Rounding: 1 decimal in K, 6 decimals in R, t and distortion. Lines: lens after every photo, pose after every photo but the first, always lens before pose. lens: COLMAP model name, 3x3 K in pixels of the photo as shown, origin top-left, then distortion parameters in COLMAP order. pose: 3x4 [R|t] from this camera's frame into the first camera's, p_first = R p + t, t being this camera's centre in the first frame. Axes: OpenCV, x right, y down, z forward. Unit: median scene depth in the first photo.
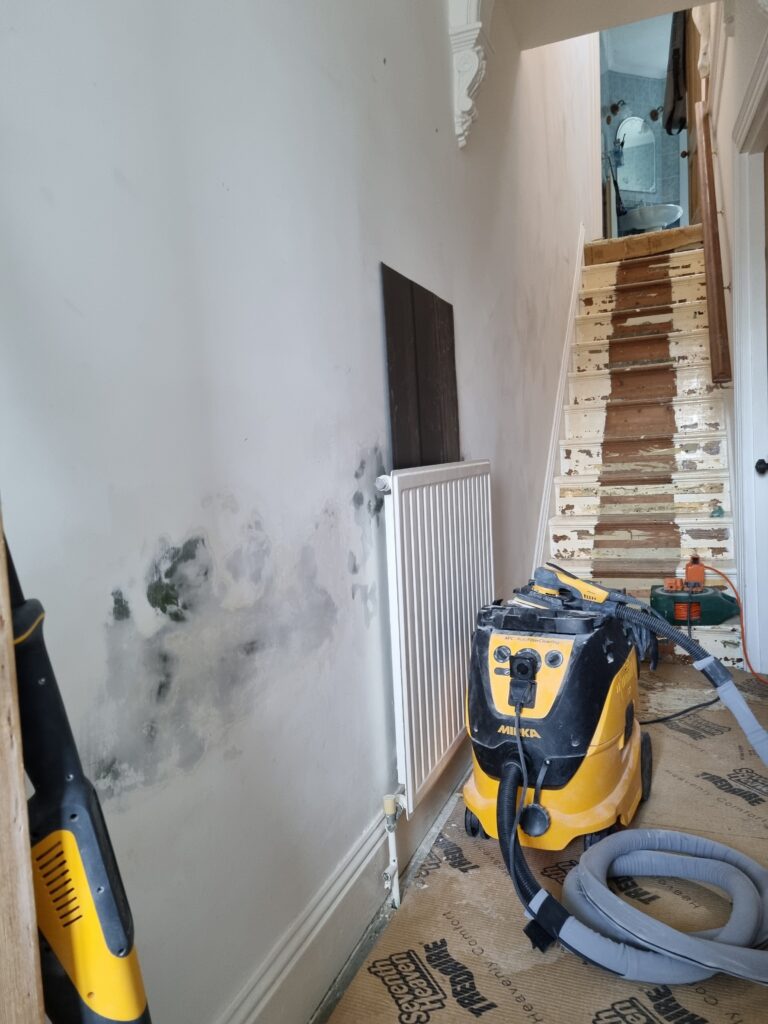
lens RADIAL K [[755.1, 0, 384.0], [0, 755.1, 512.0], [0, 0, 1]] dist [0.058532, -0.036909]
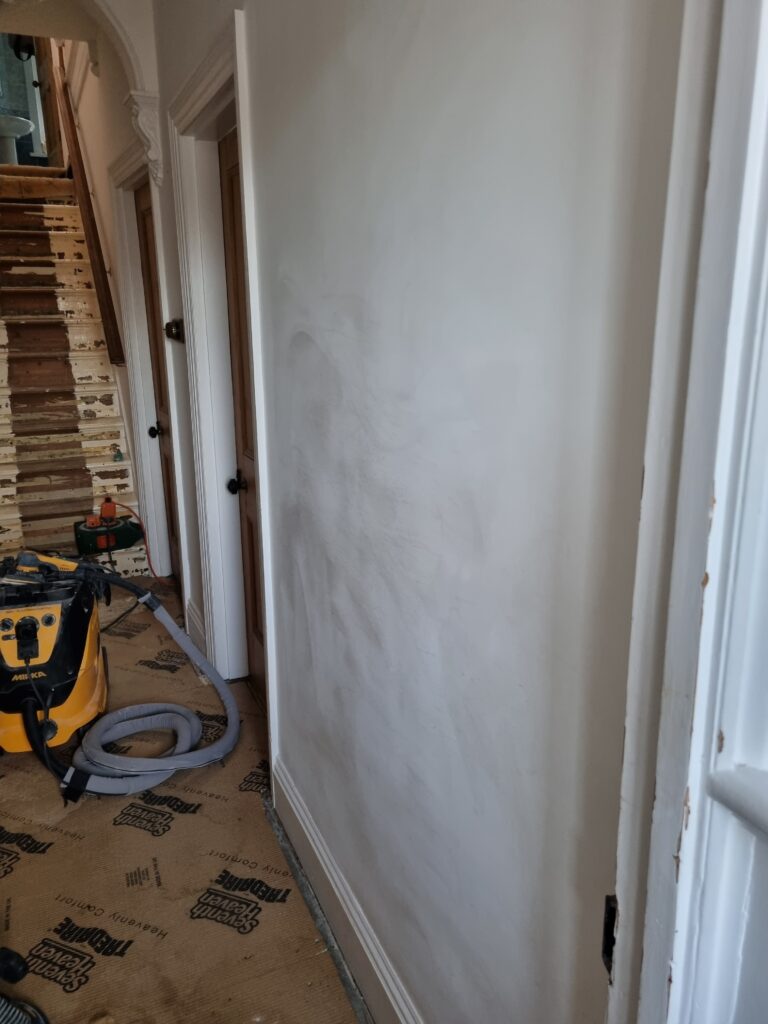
lens RADIAL K [[755.1, 0, 384.0], [0, 755.1, 512.0], [0, 0, 1]] dist [0.058532, -0.036909]
pose [[0.703339, -0.137440, 0.697441, -0.148628], [0.023776, 0.985130, 0.170156, -0.114485], [-0.710457, -0.103095, 0.696148, -0.206694]]
